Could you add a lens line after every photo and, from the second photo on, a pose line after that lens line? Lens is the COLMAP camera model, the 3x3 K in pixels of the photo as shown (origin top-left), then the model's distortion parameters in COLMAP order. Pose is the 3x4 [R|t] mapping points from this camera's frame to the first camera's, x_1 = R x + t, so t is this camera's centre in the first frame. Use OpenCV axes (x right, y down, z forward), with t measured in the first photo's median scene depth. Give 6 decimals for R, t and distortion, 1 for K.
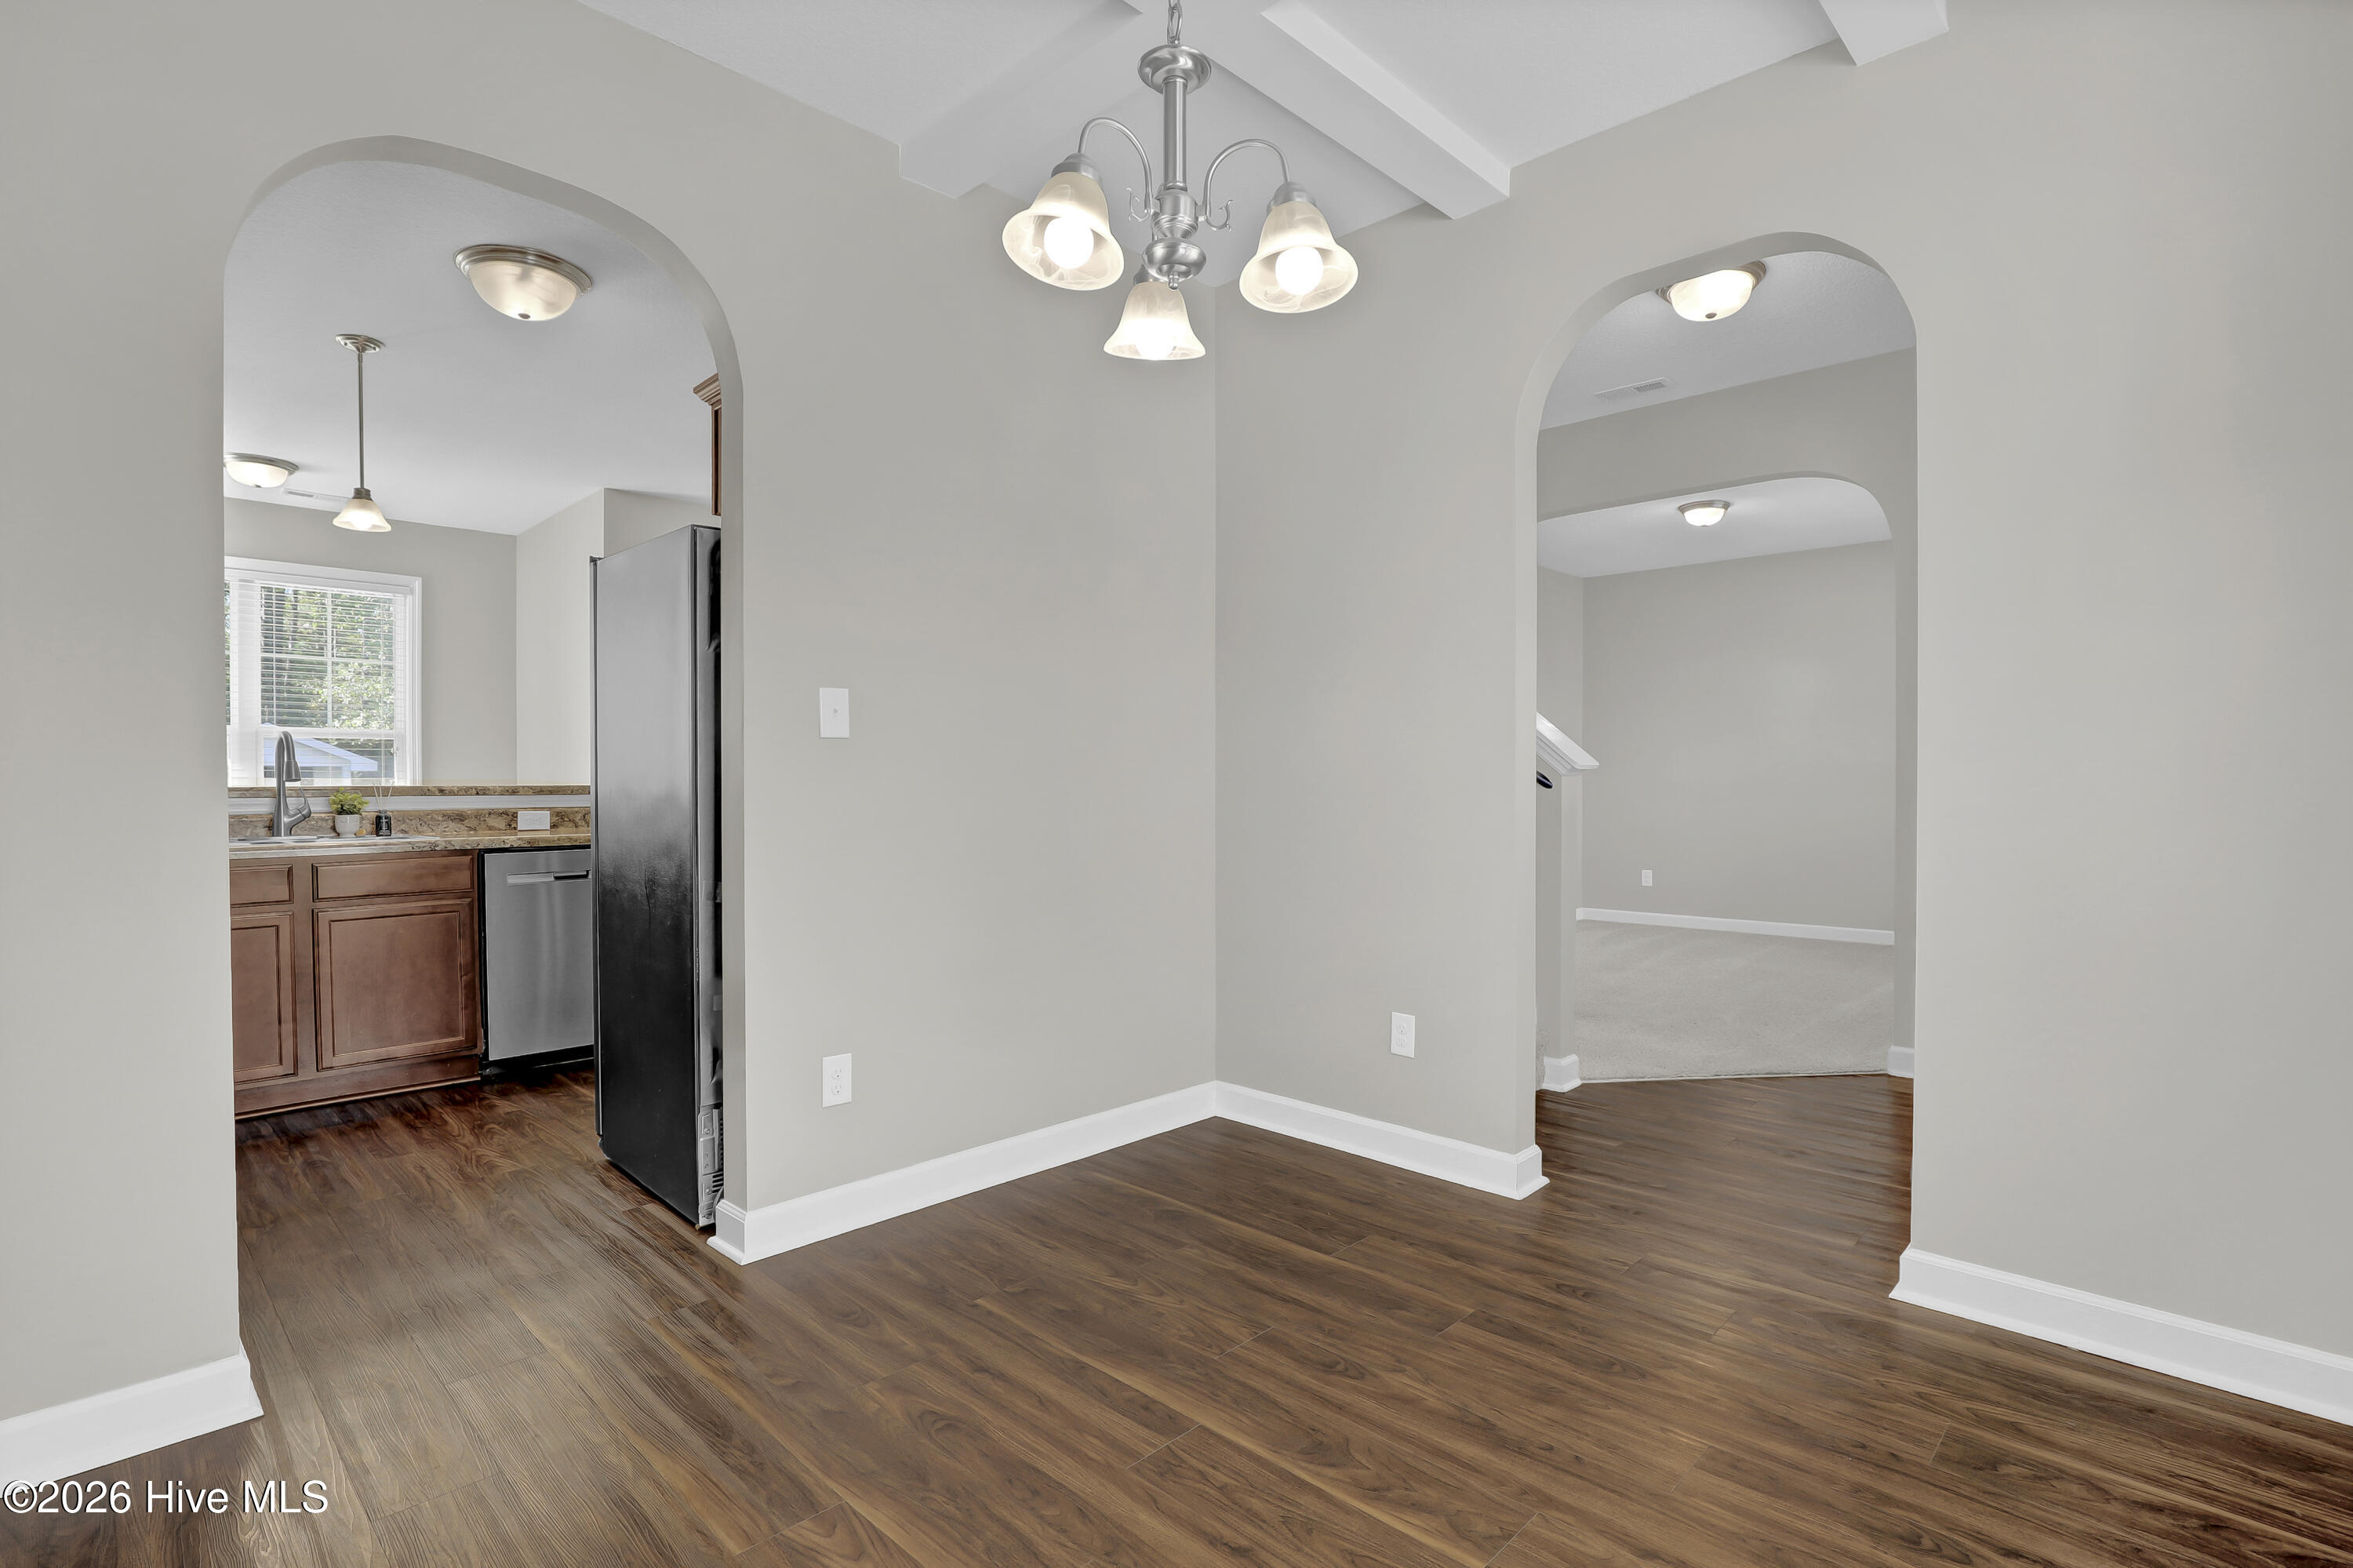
lens RADIAL K [[1124.2, 0, 1199.7], [0, 1124.2, 792.8], [0, 0, 1]] dist [-0.023991, -0.000023]
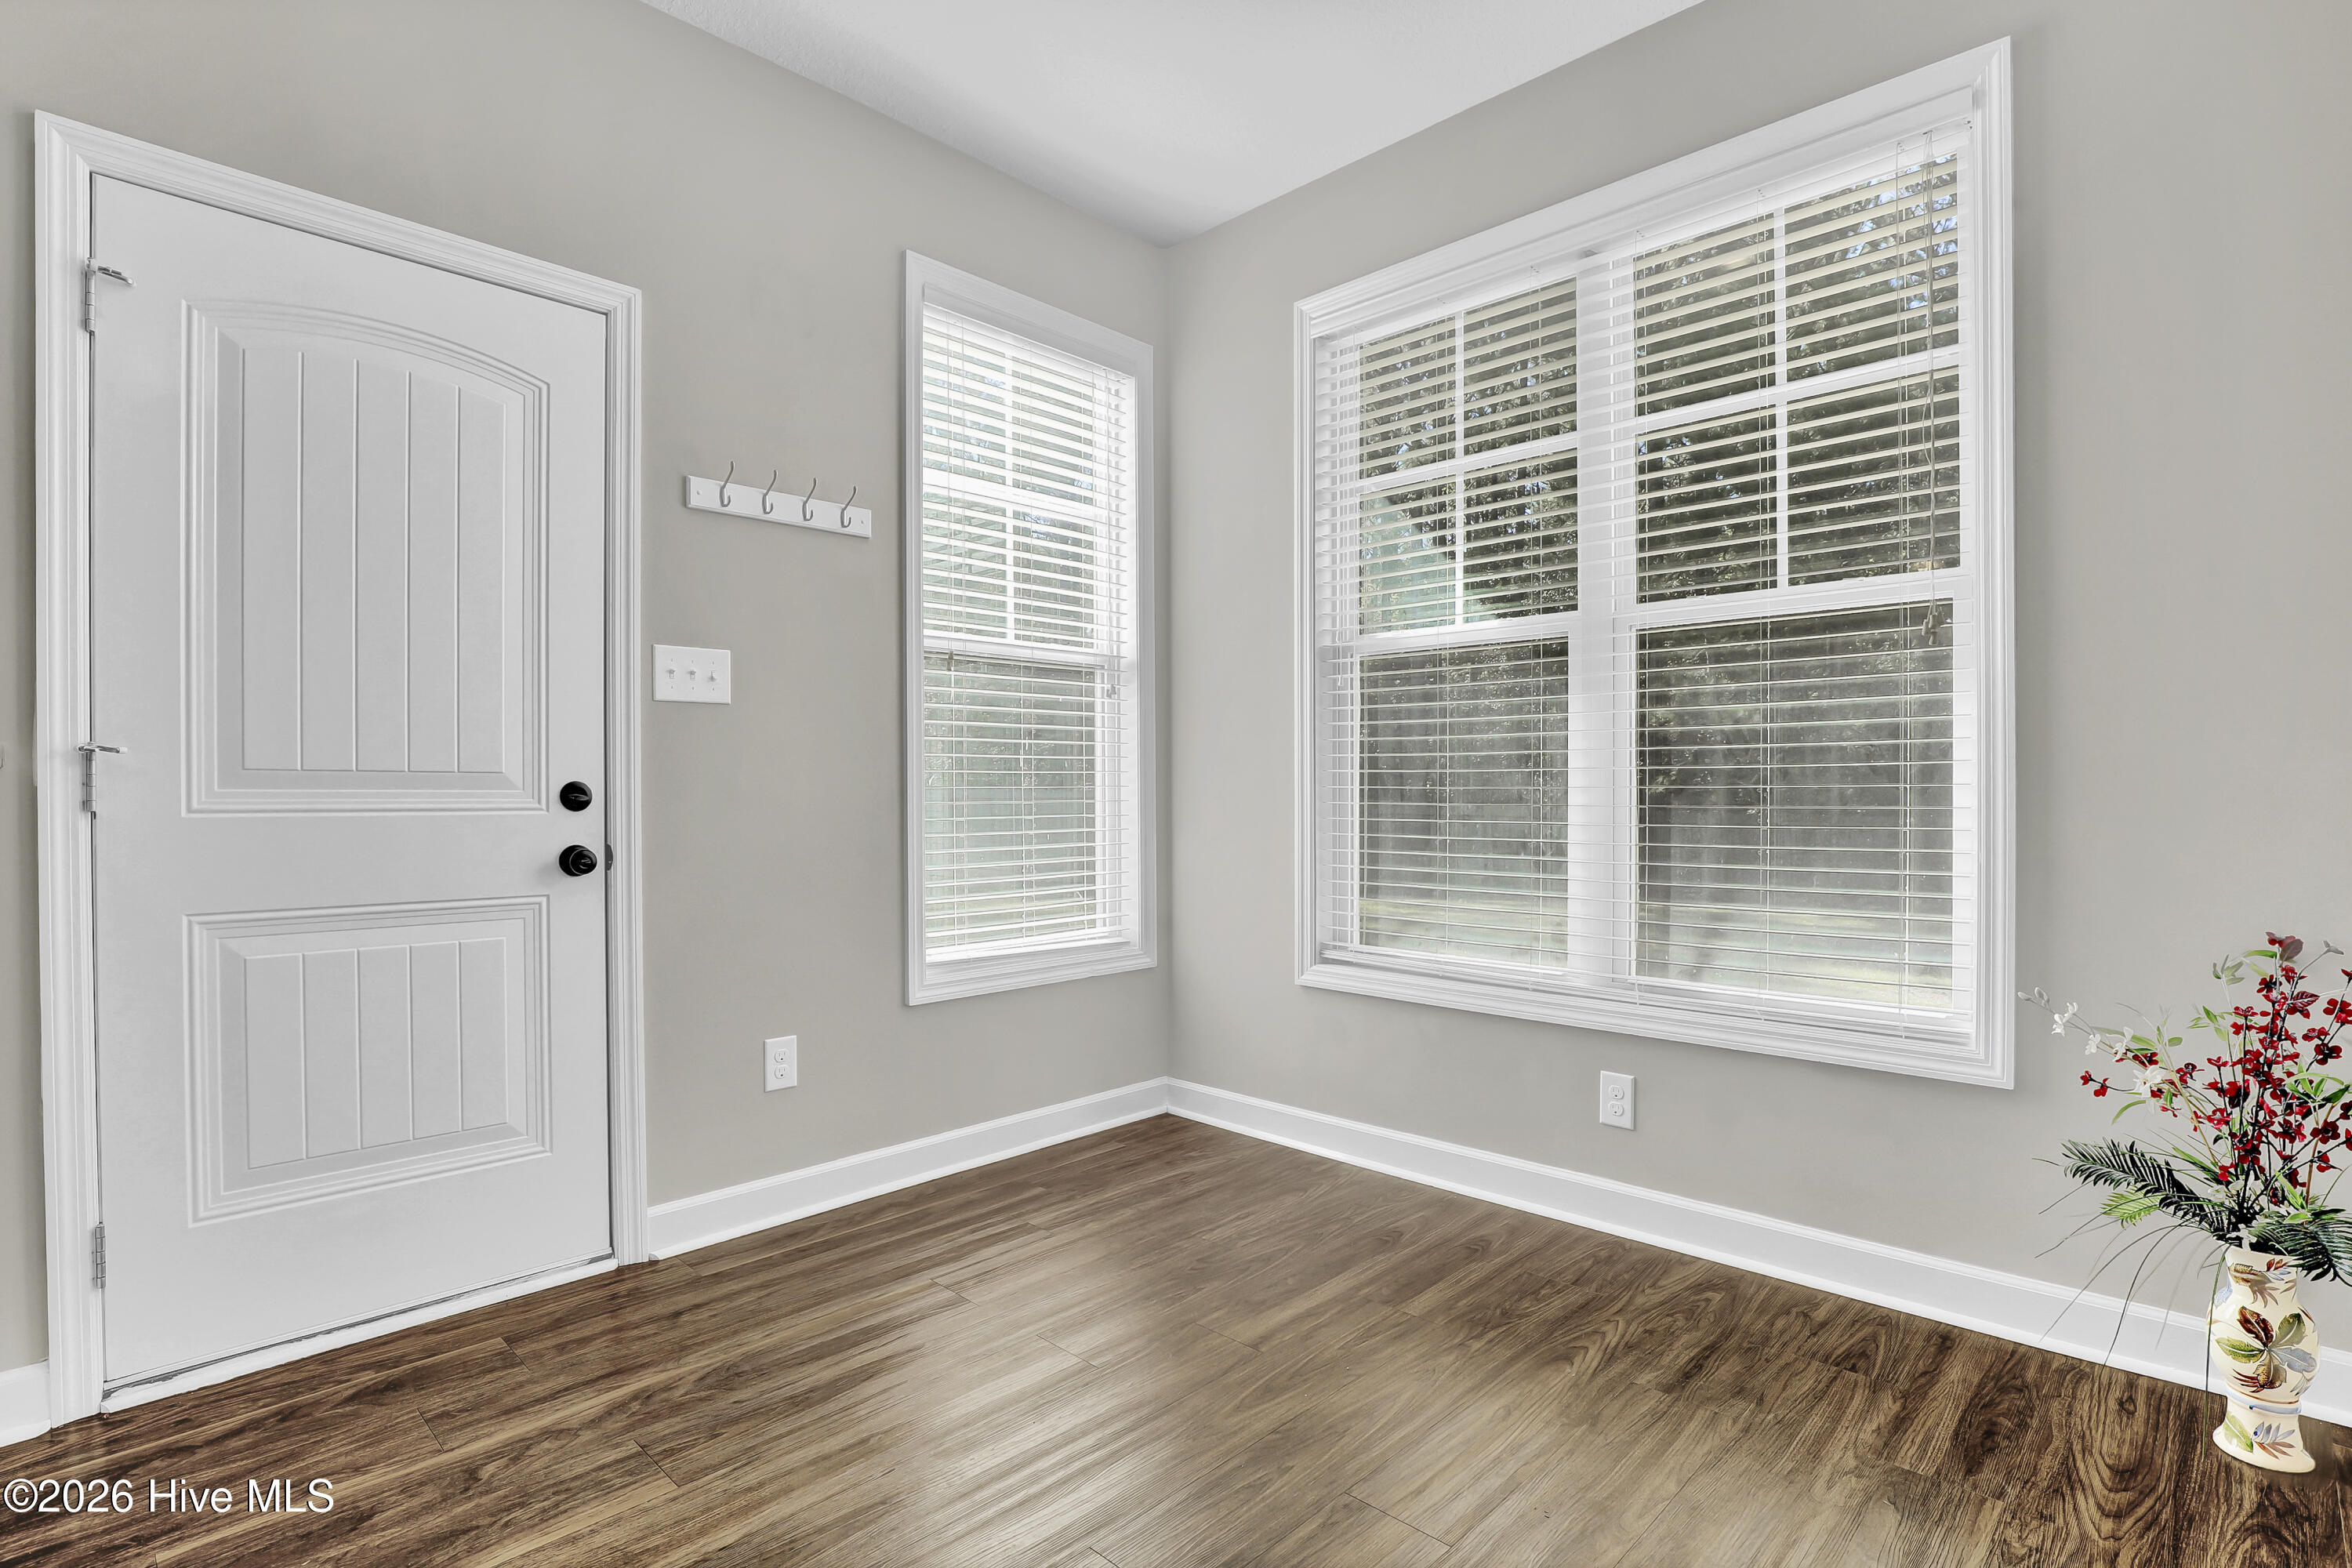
lens RADIAL K [[1115.8, 0, 1211.9], [0, 1115.8, 795.3], [0, 0, 1]] dist [-0.020494, 0.000144]
pose [[0.005316, 0.011019, -0.999925, -0.682598], [-0.005311, 0.999925, 0.010991, 0.011303], [0.999972, 0.005252, 0.005374, 1.315853]]
